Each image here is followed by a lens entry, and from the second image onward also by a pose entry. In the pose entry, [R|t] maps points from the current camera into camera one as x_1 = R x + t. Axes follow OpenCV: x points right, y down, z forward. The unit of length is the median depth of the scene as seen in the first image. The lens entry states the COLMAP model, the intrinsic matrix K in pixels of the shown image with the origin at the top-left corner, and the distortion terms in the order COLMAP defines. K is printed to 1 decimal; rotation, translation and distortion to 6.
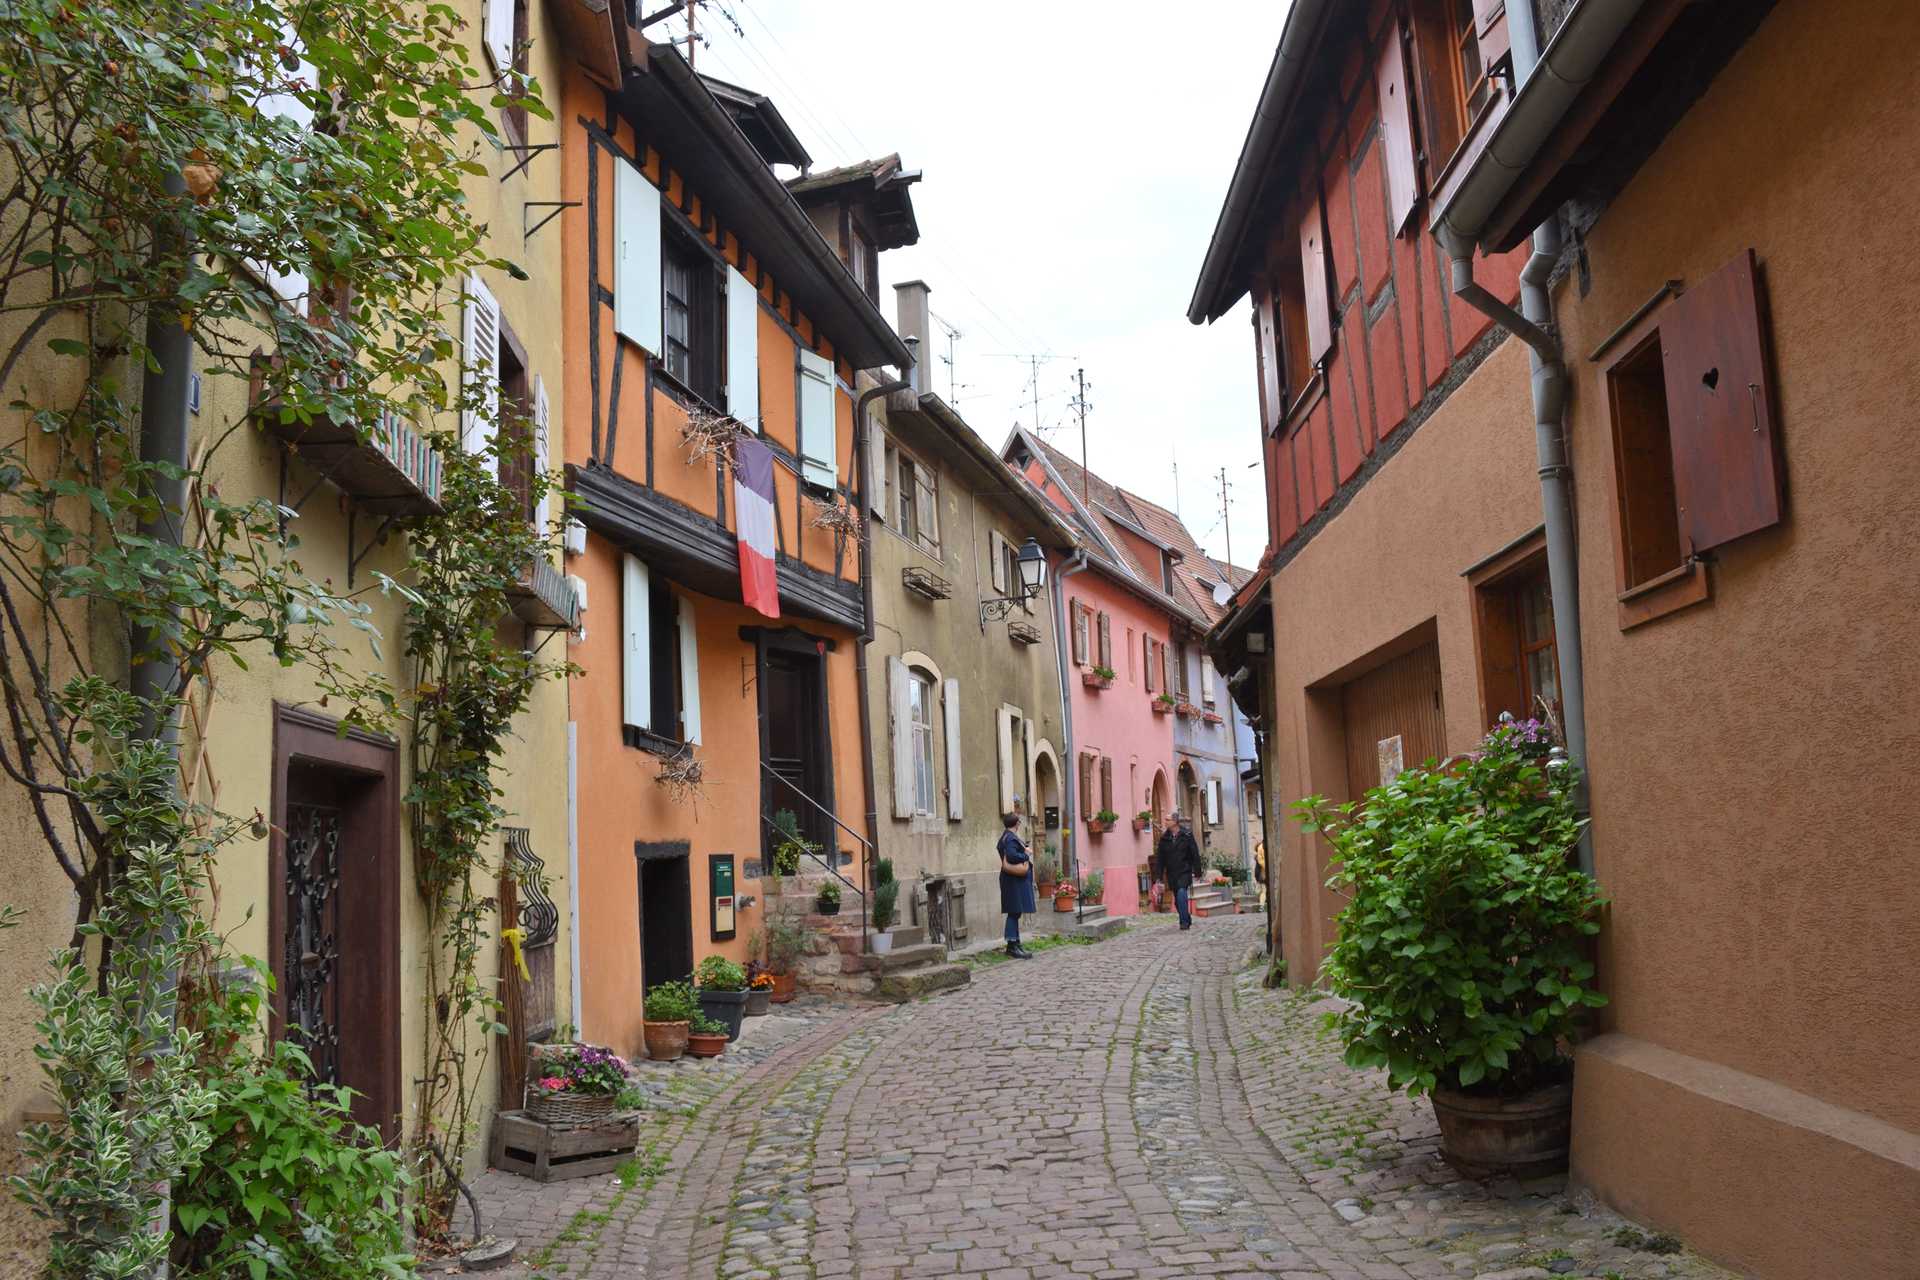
lens RADIAL K [[1609.9, 0, 960.5], [0, 1609.9, 638.4], [0, 0, 1]] dist [-0.007207, -0.000409]
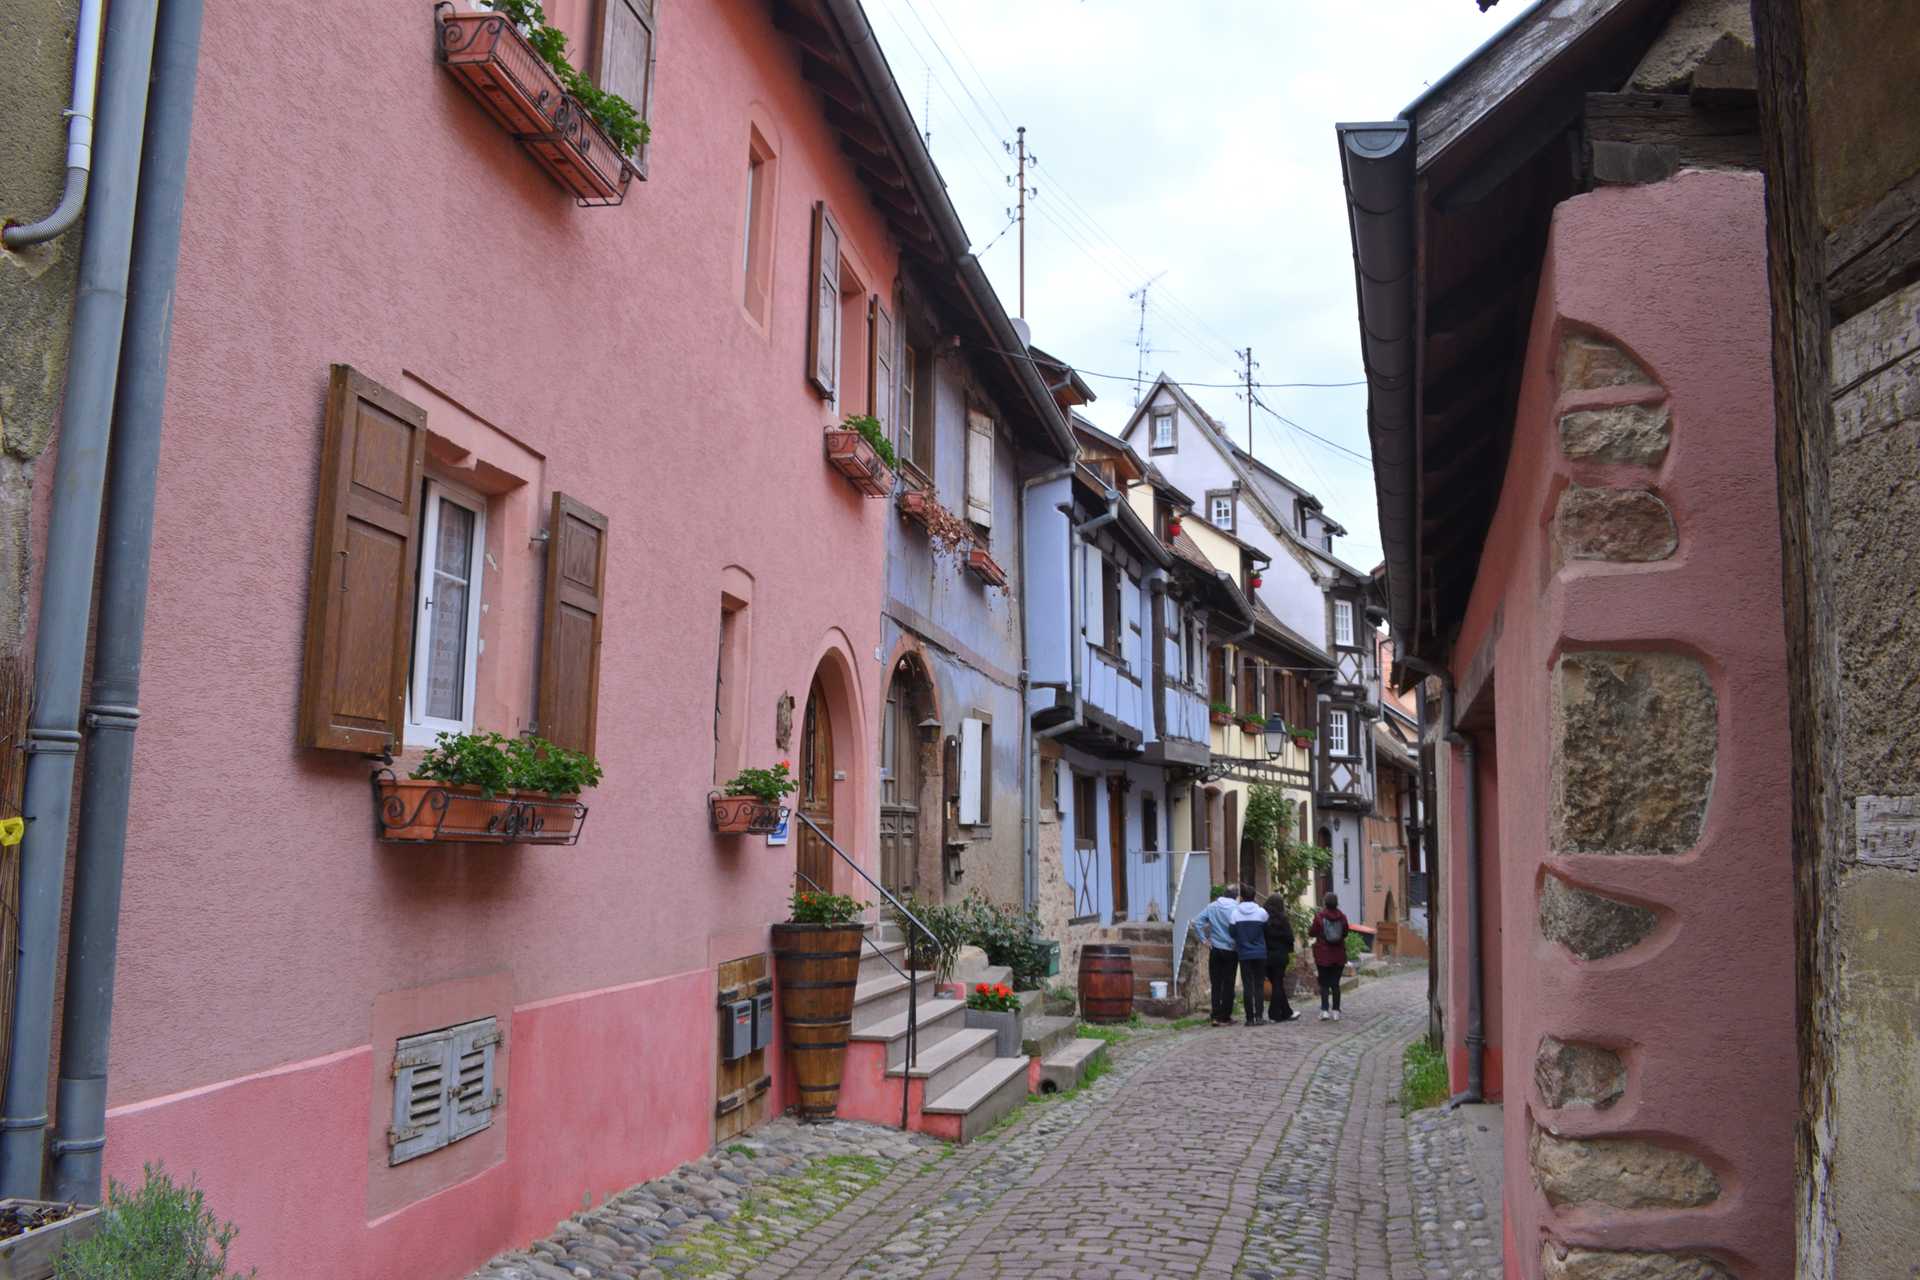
lens RADIAL K [[1609.9, 0, 961.8], [0, 1609.9, 637.4], [0, 0, 1]] dist [-0.007207, -0.000409]
pose [[0.982727, 0.068261, 0.172013, 0.085483], [-0.068873, 0.997623, -0.002417, 0.071774], [-0.171769, -0.009472, 0.985092, 0.623961]]
